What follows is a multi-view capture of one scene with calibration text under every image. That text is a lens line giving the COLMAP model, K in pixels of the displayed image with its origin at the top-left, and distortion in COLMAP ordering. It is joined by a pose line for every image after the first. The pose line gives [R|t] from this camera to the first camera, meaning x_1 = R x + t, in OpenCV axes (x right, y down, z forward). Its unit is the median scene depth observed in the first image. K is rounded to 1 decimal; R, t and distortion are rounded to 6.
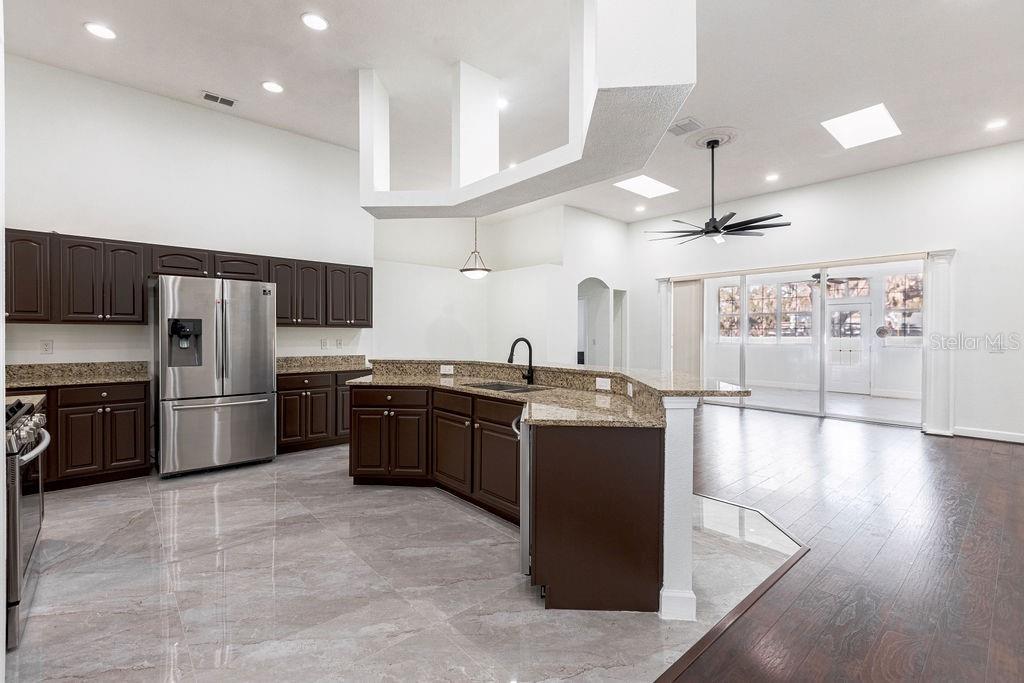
lens RADIAL K [[455.7, 0, 512.0], [0, 455.7, 341.5], [0, 0, 1]] dist [-0.002997, -0.000196]
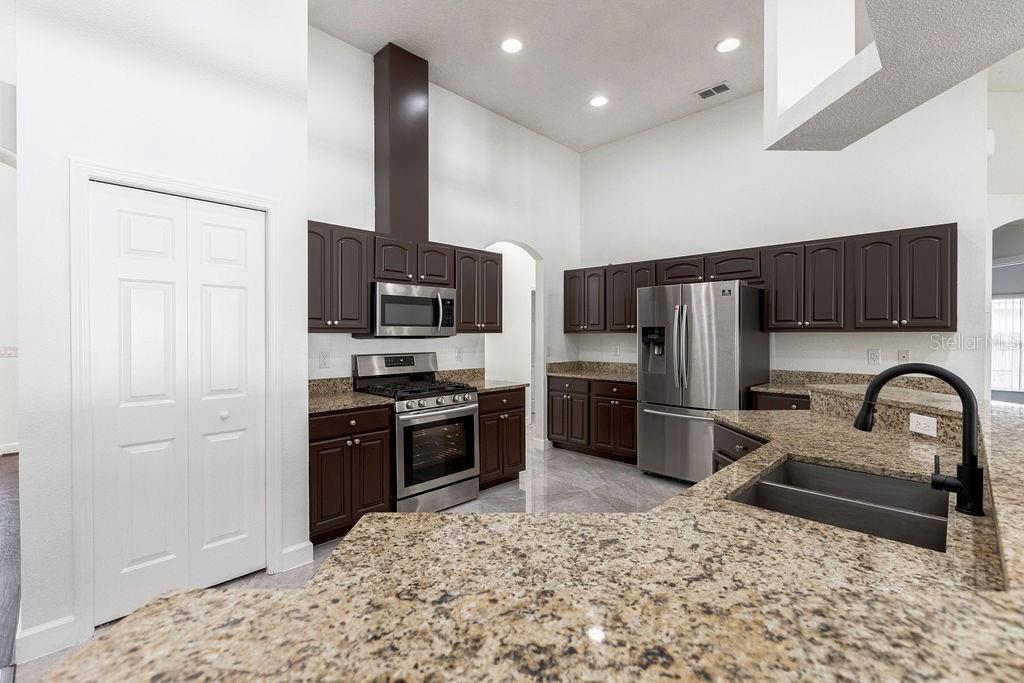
lens RADIAL K [[458.1, 0, 514.6], [0, 458.1, 338.0], [0, 0, 1]] dist [0.001239, 0.000142]
pose [[0.063319, 0.002104, -0.997991, 0.310939], [-0.014103, 0.999900, 0.001213, -0.021162], [0.997894, 0.013998, 0.063343, 0.614508]]
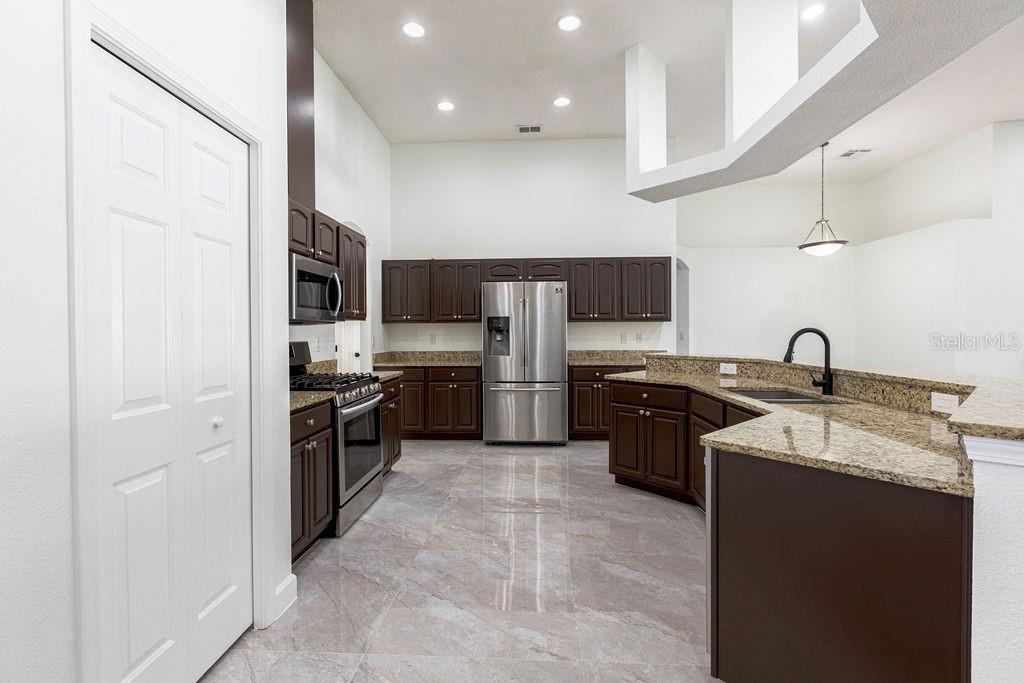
lens RADIAL K [[456.7, 0, 514.4], [0, 456.7, 338.2], [0, 0, 1]] dist [-0.000952, 0.000004]
pose [[0.711476, 0.001480, -0.702708, 0.175894], [-0.002413, 0.999997, -0.000336, 0.008411], [0.702706, 0.001934, 0.711478, 0.155070]]
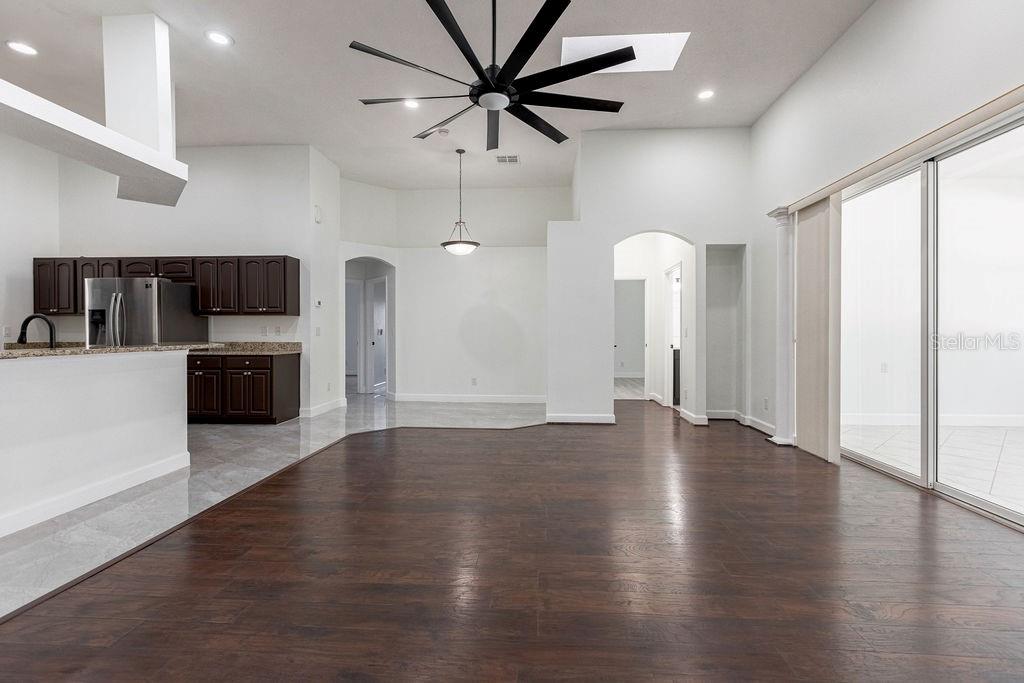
lens RADIAL K [[452.7, 0, 515.3], [0, 452.7, 336.1], [0, 0, 1]] dist [-0.000065, 0.000080]
pose [[0.698668, 0.001811, -0.715444, 1.098170], [-0.008896, 0.999941, -0.006156, 0.026624], [0.715391, 0.010665, 0.698643, 0.947224]]
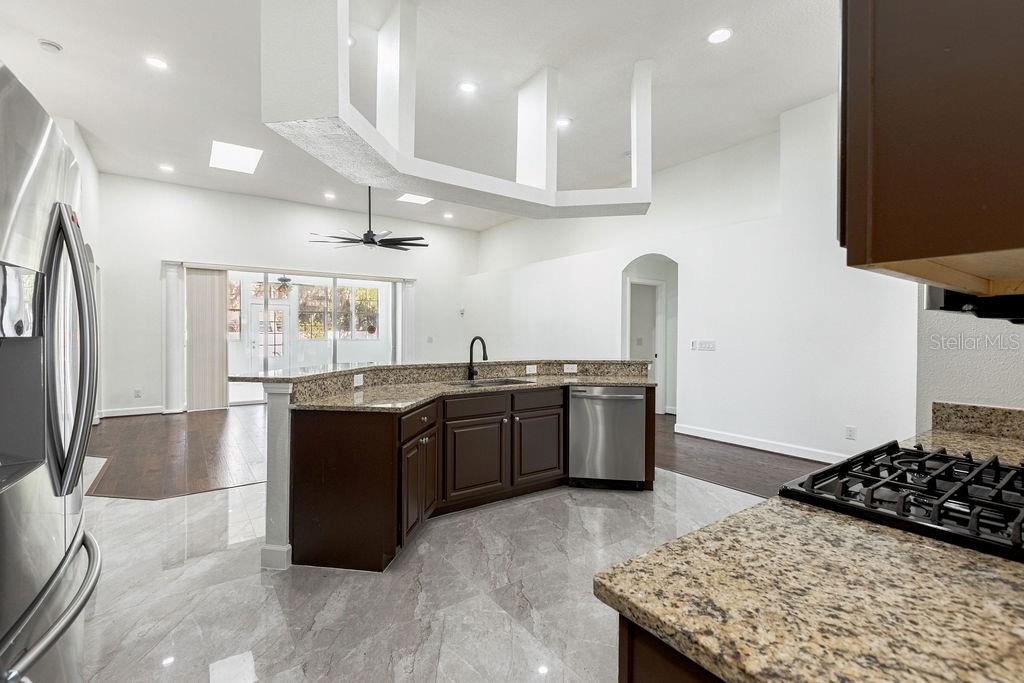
lens RADIAL K [[452.7, 0, 515.3], [0, 452.7, 336.1], [0, 0, 1]] dist [-0.000065, 0.000080]
pose [[0.100935, -0.009552, 0.994847, -0.927571], [0.010491, 0.999909, 0.008536, -0.015129], [-0.994838, 0.009576, 0.101026, 0.733276]]
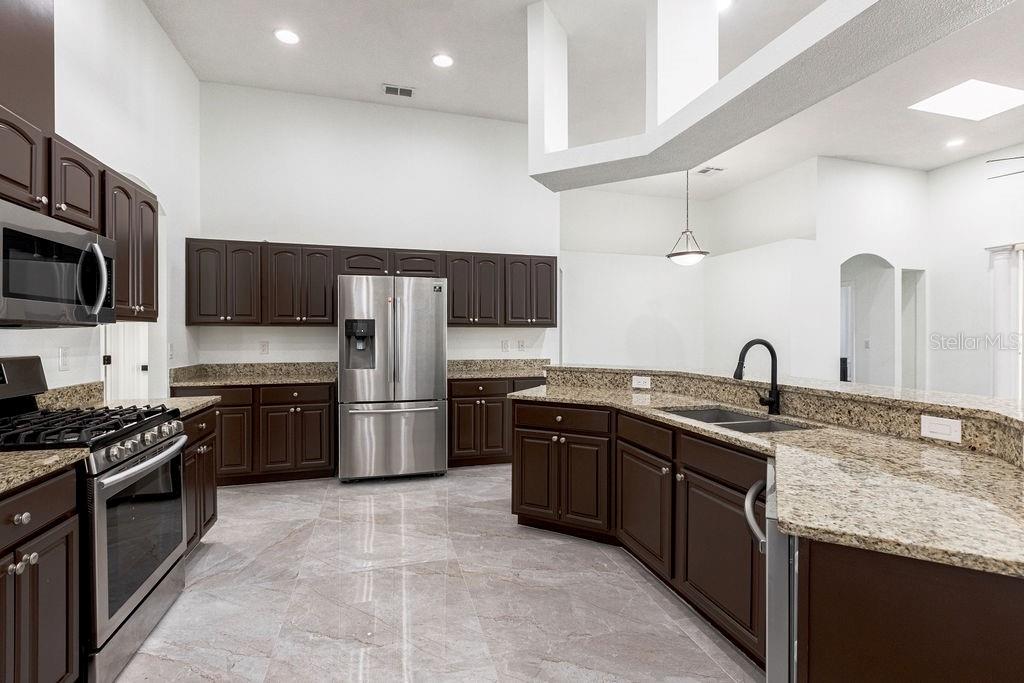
lens RADIAL K [[464.8, 0, 511.2], [0, 464.8, 339.0], [0, 0, 1]] dist [0.001520, 0.000600]
pose [[0.900177, -0.000228, -0.435523, -0.005450], [-0.003449, 0.999965, -0.007650, -0.001897], [0.435510, 0.008389, 0.900145, 0.256058]]
